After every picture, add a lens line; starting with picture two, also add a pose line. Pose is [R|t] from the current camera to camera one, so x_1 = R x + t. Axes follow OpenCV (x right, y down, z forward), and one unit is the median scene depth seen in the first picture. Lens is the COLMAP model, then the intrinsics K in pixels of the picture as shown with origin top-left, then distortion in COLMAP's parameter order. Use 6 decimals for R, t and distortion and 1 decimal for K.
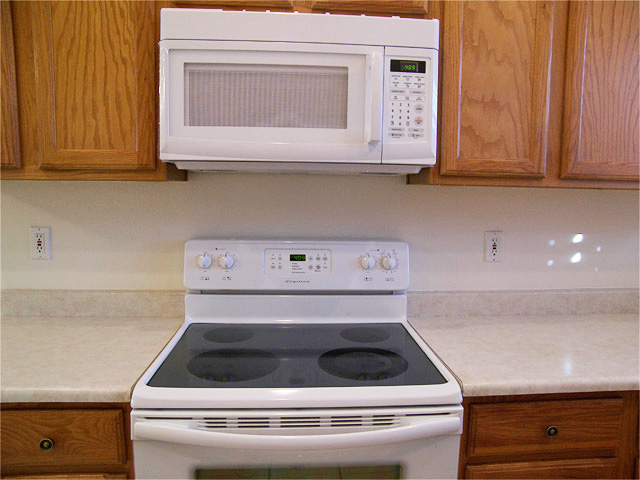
lens RADIAL K [[468.1, 0, 321.3], [0, 468.1, 242.7], [0, 0, 1]] dist [-0.139350, 0.101899]
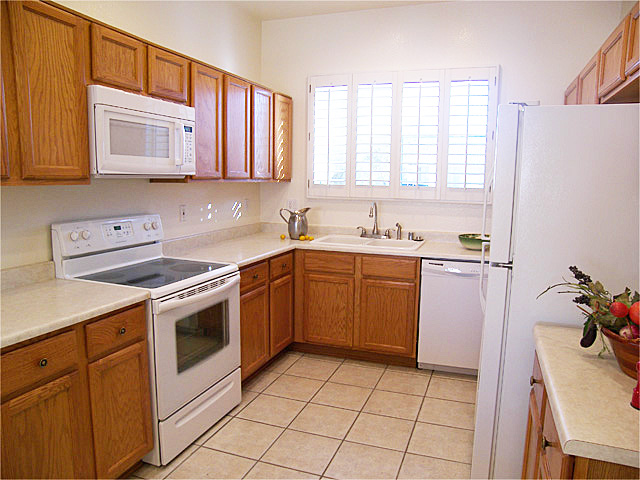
lens RADIAL K [[468.1, 0, 321.3], [0, 468.1, 242.7], [0, 0, 1]] dist [-0.139350, 0.101899]
pose [[0.413267, -0.131170, 0.901113, -1.547611], [0.087950, 0.990694, 0.103875, -0.027709], [-0.906353, 0.036325, 0.420957, -0.450283]]
